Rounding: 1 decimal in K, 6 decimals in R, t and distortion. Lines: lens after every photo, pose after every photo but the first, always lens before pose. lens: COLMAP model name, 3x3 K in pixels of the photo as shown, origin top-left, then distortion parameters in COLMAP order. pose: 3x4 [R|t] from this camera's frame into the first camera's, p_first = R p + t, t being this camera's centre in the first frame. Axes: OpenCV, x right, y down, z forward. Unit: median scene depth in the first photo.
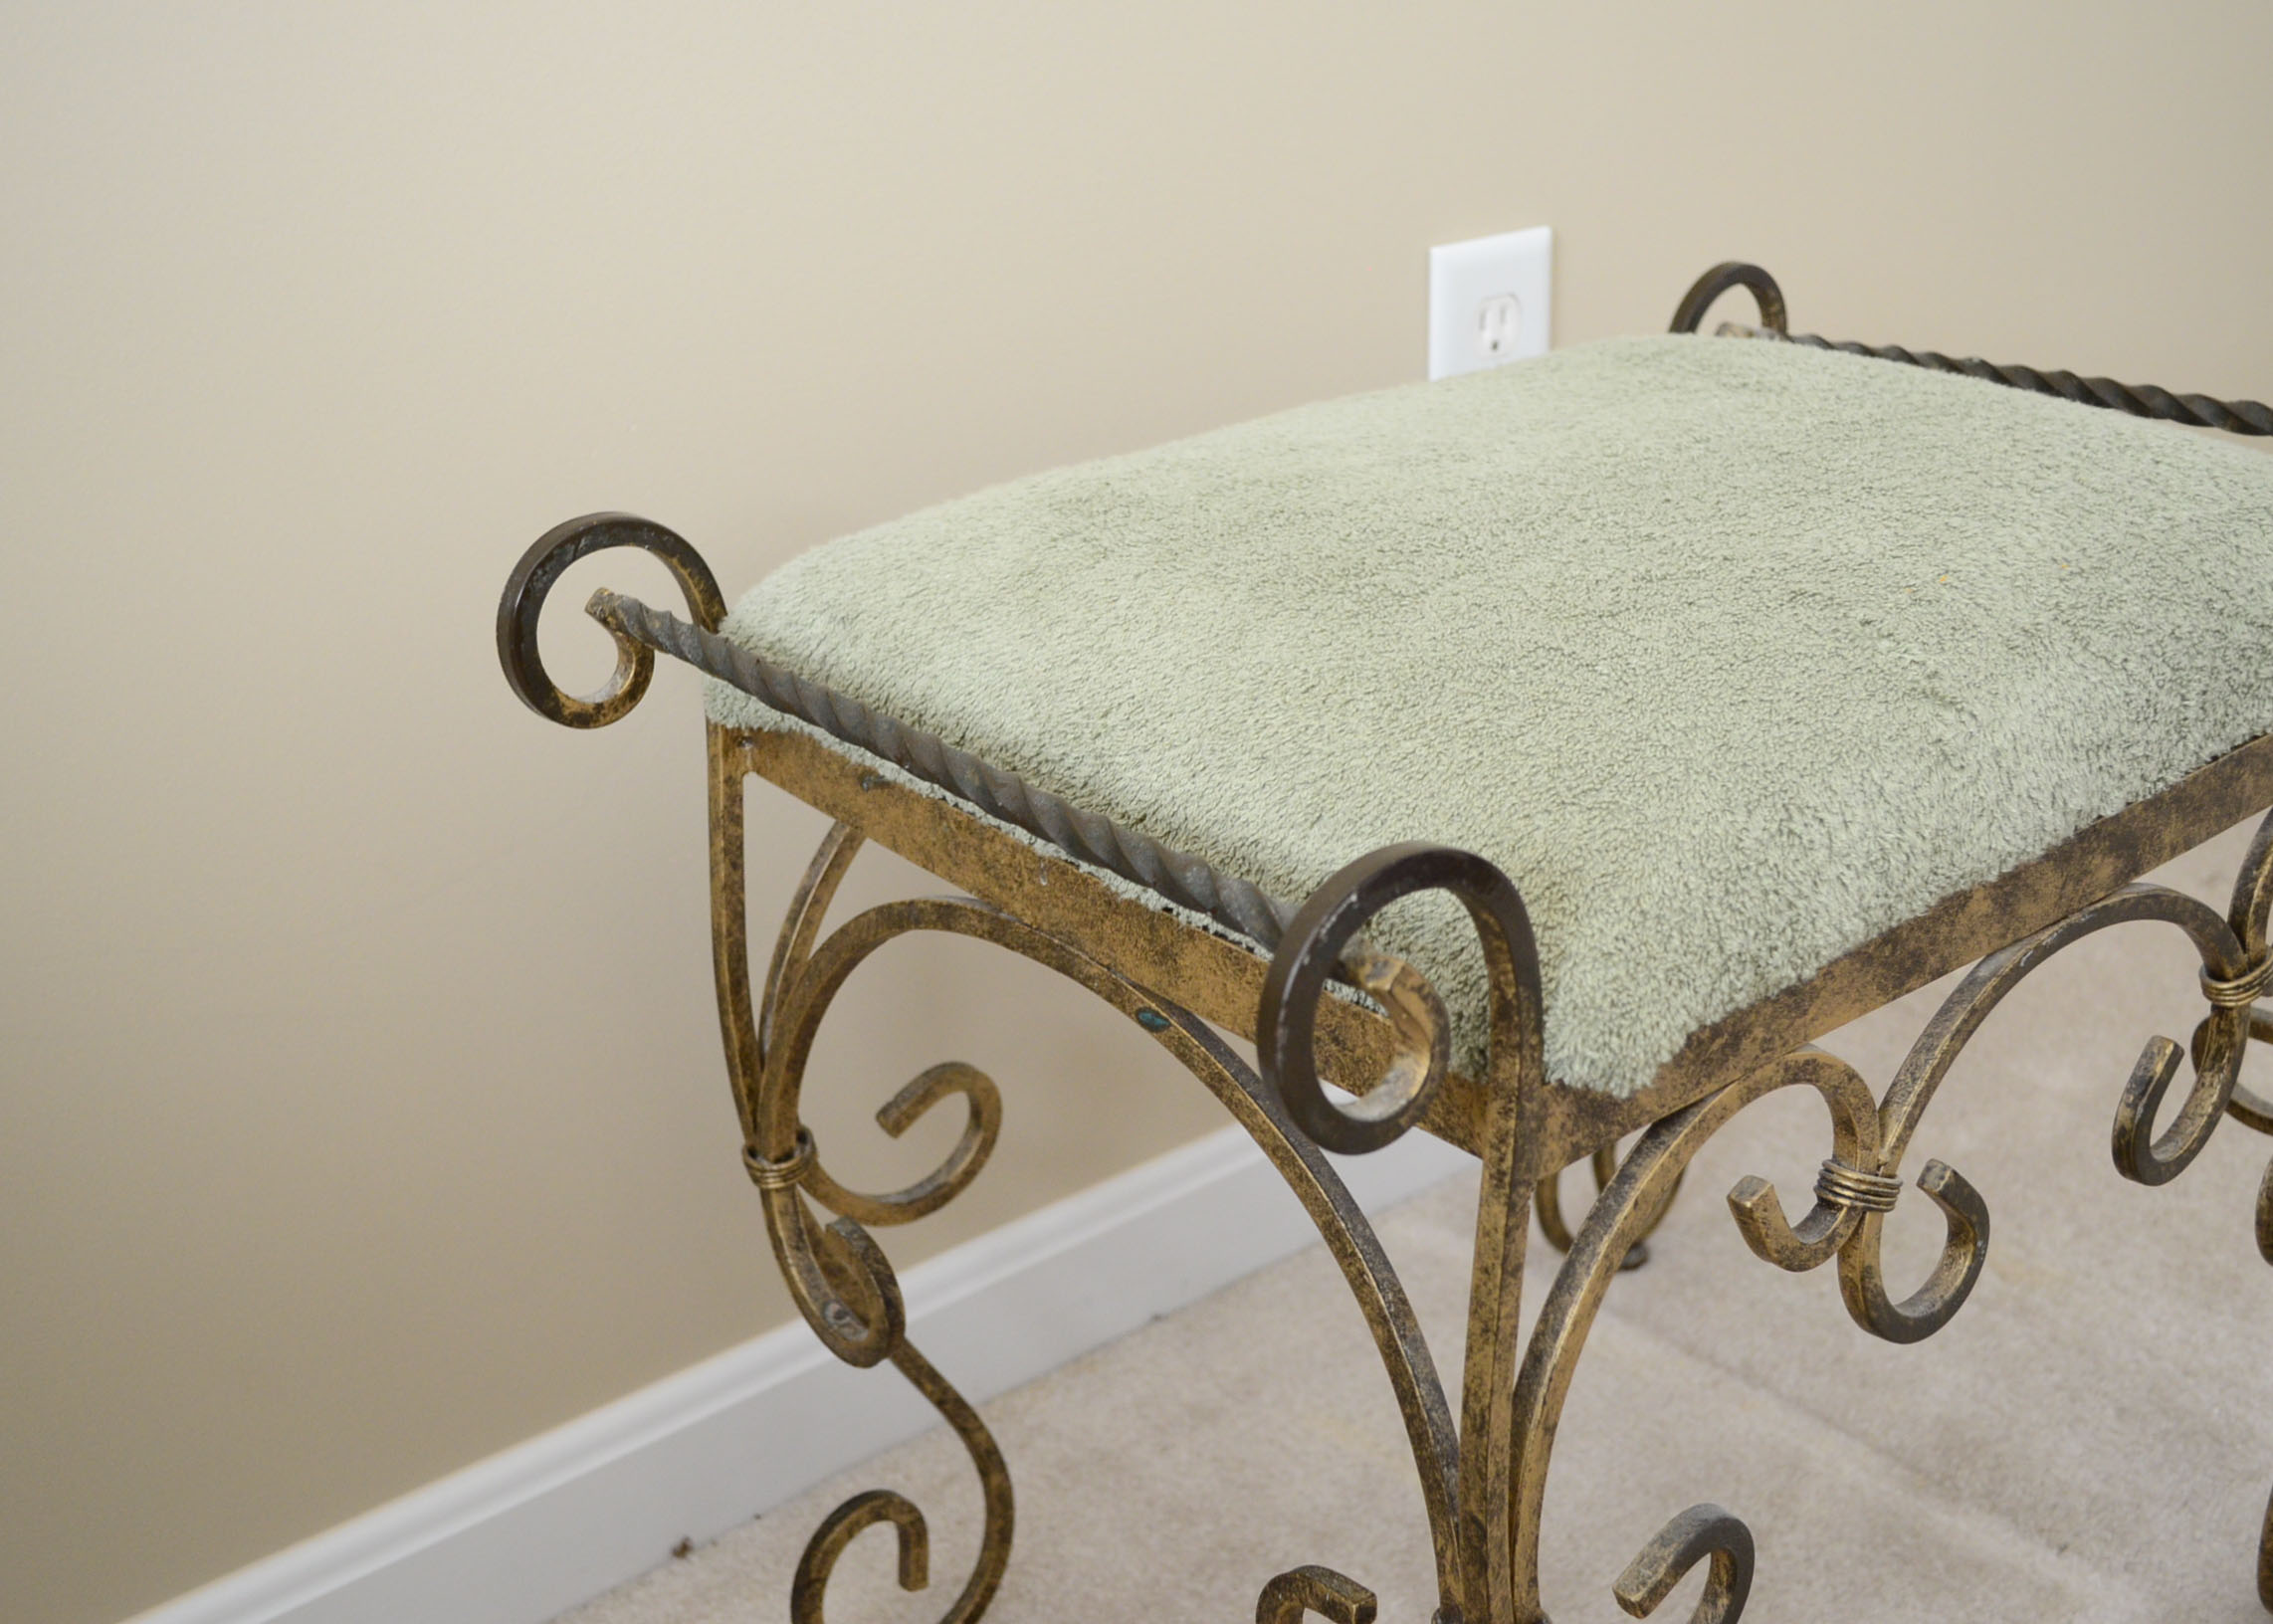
lens RADIAL K [[2681.1, 0, 1136.5], [0, 2681.1, 812.0], [0, 0, 1]] dist [-0.017323, -0.025430]
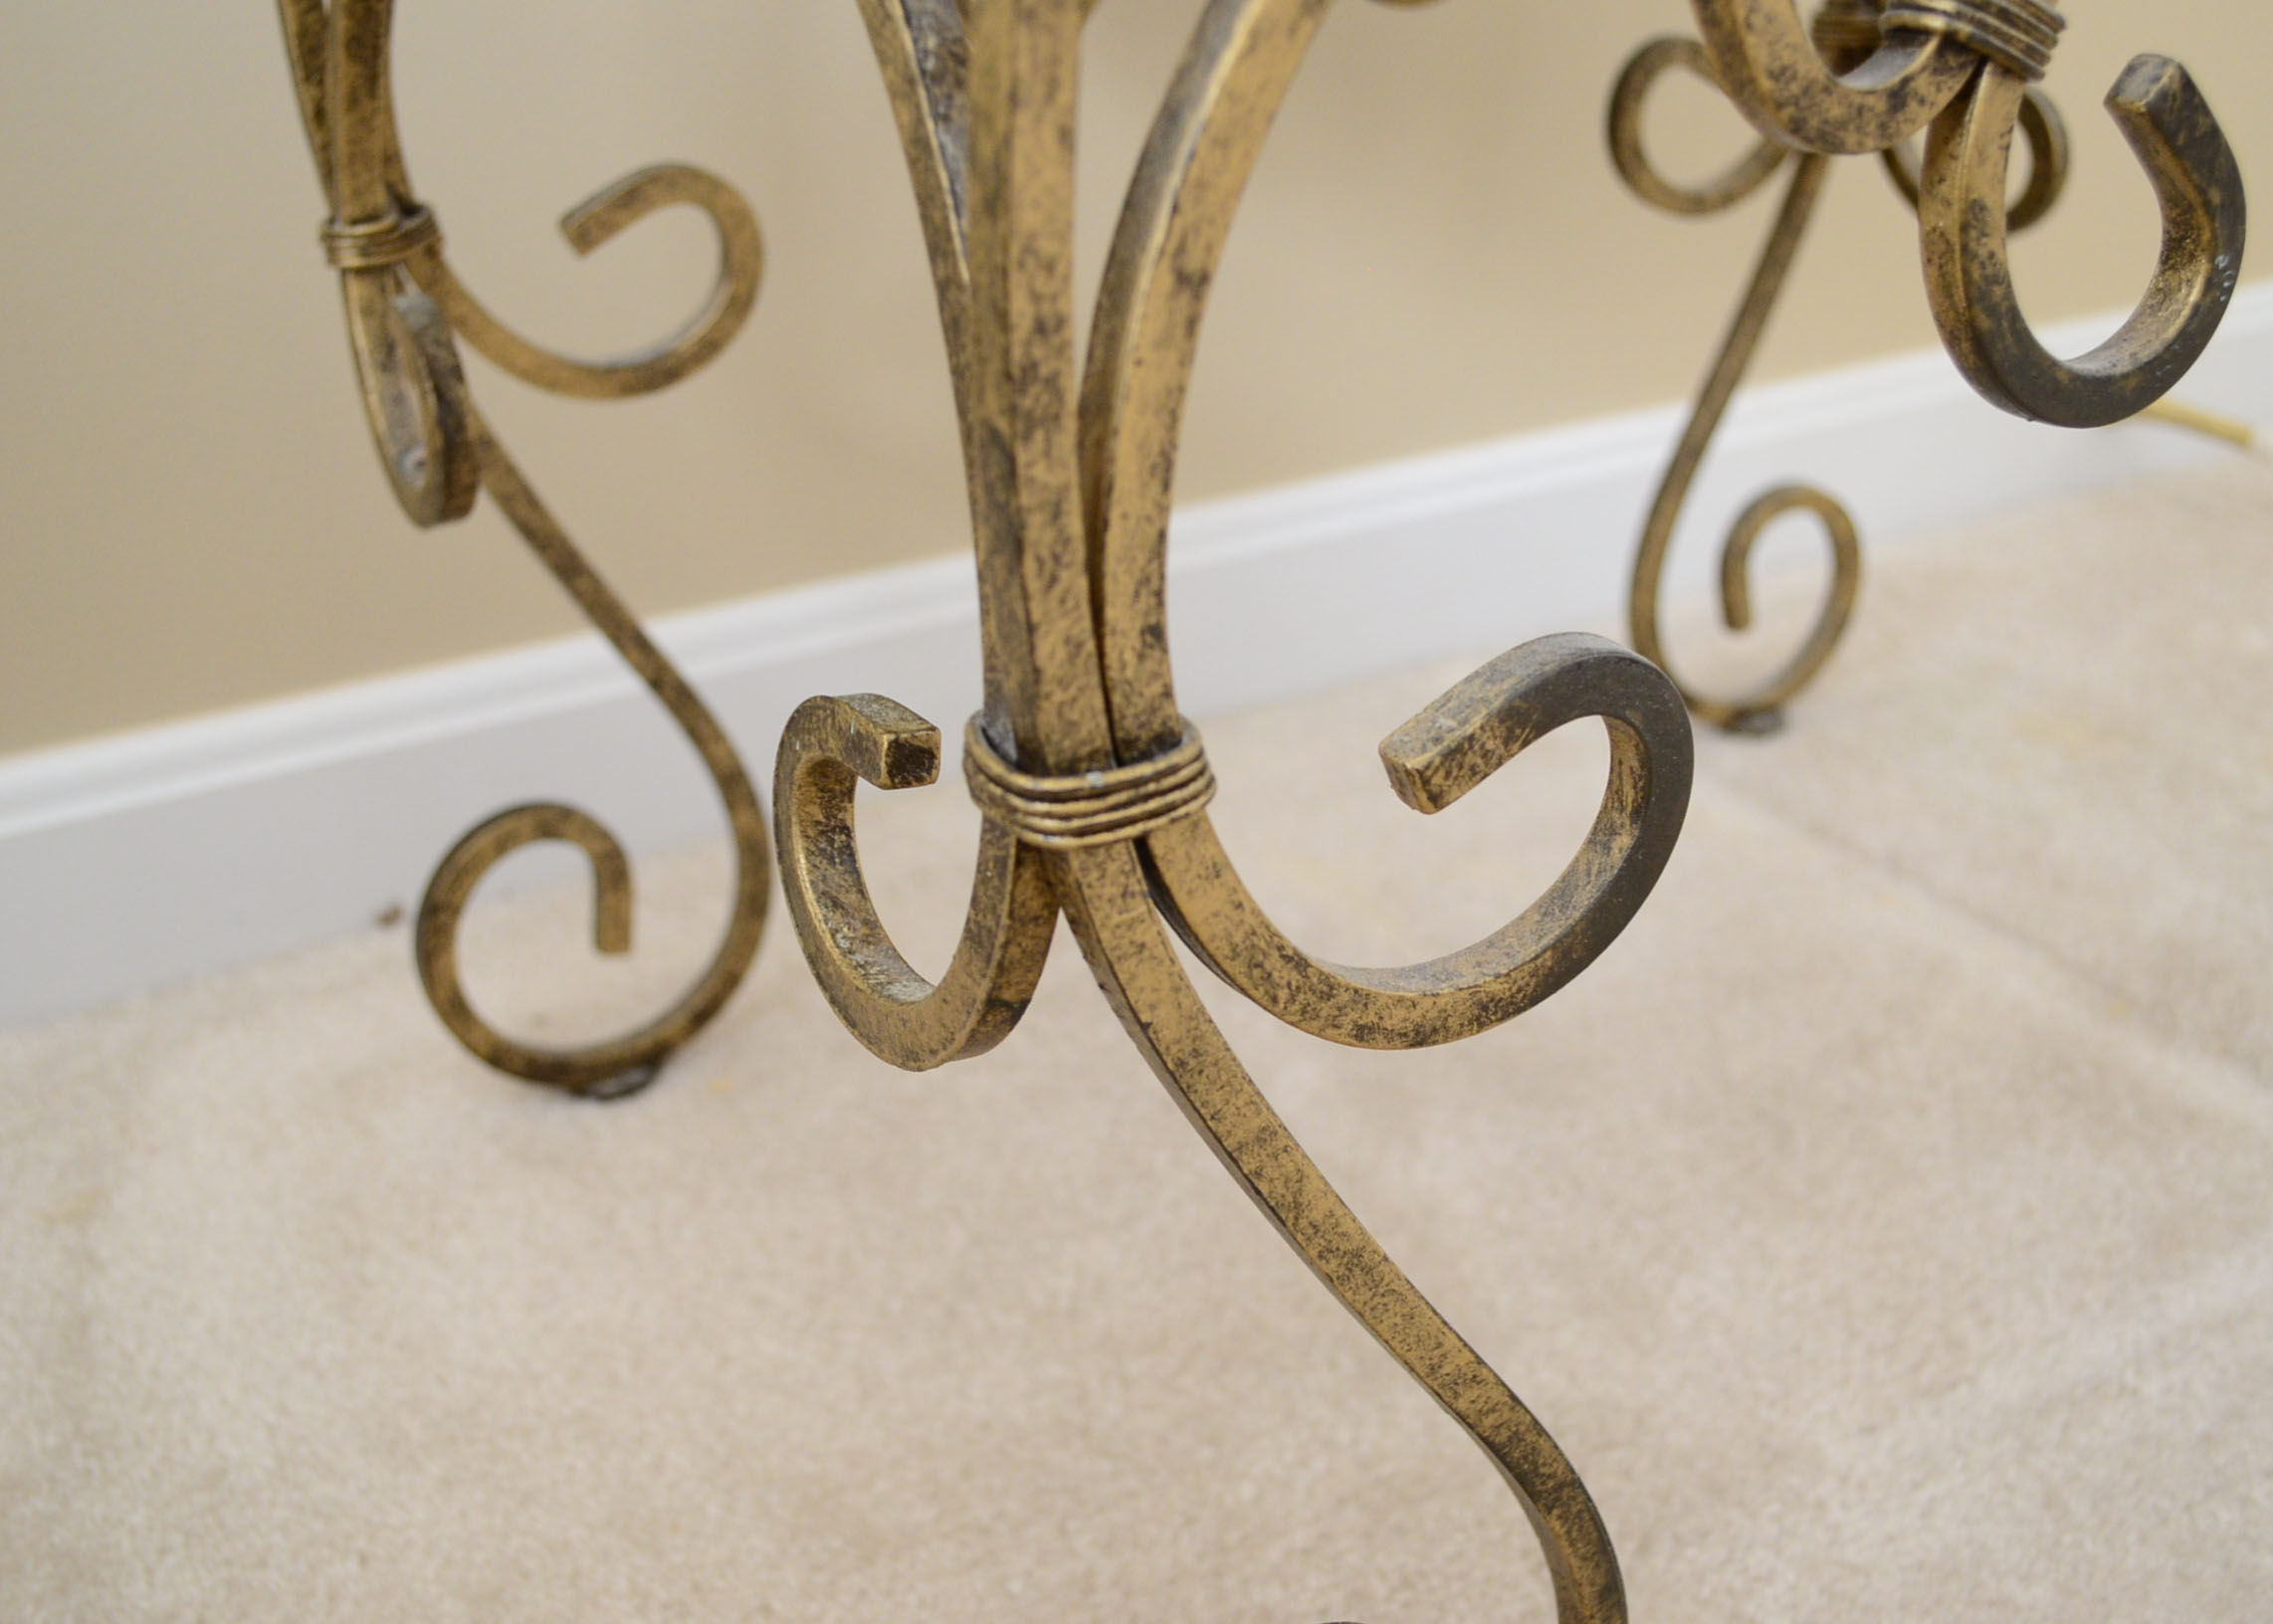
lens RADIAL K [[2512.1, 0, 1140.4], [0, 2512.1, 866.0], [0, 0, 1]] dist [-0.018857, -0.019474]
pose [[0.985605, 0.099913, -0.136382, 0.194196], [-0.087461, 0.991681, 0.094443, 0.262287], [0.144683, -0.081155, 0.986144, 0.501558]]
